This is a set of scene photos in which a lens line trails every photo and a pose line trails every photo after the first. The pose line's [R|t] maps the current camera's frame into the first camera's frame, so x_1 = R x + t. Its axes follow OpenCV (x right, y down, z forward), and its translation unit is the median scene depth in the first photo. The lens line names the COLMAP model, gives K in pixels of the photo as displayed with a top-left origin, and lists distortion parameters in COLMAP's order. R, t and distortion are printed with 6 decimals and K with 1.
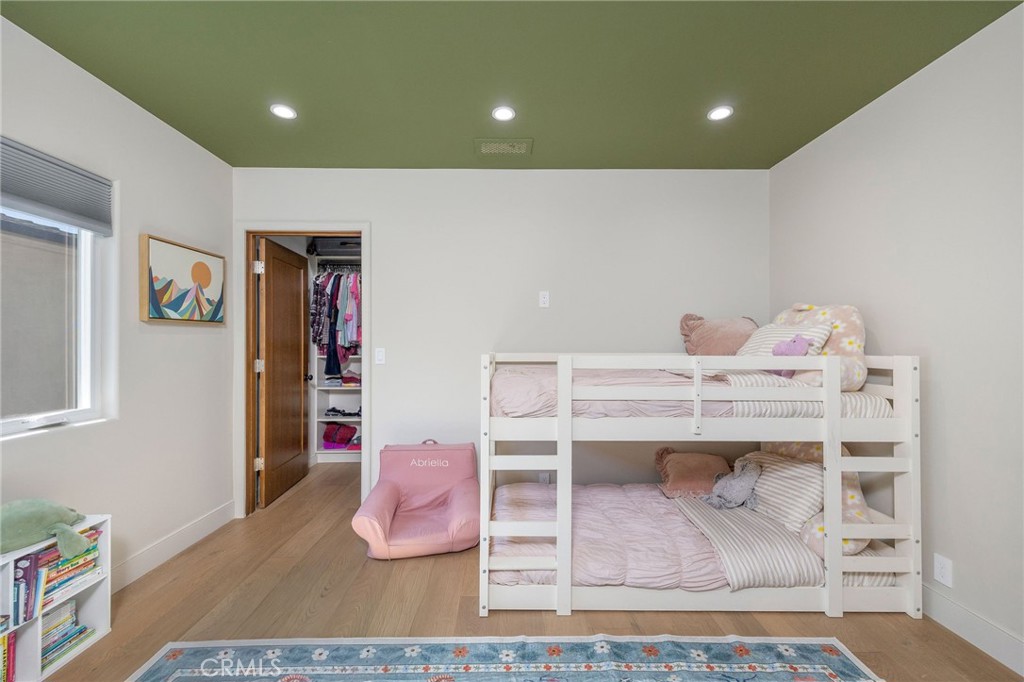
lens RADIAL K [[413.3, 0, 507.1], [0, 413.3, 342.3], [0, 0, 1]] dist [0.007393, -0.000412]
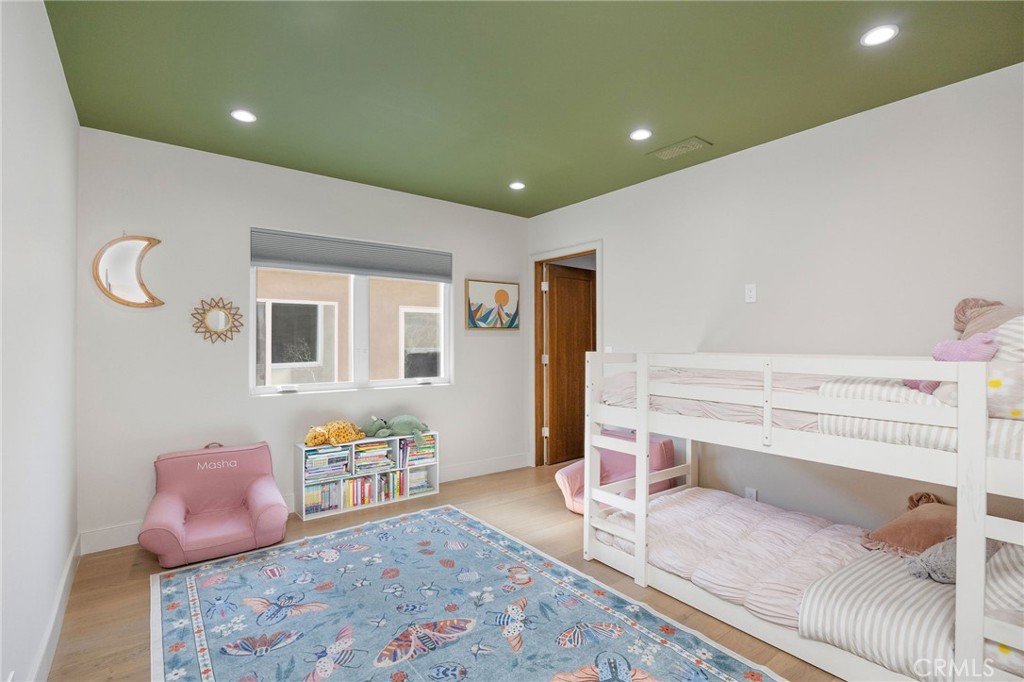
lens RADIAL K [[490.7, 0, 512.0], [0, 490.7, 341.0], [0, 0, 1]] dist [-0.017390, 0.000518]
pose [[0.595028, -0.001955, -0.803702, 0.832125], [0.002312, 0.999997, -0.000720, -0.001879], [0.803701, -0.001429, 0.595031, -0.051507]]
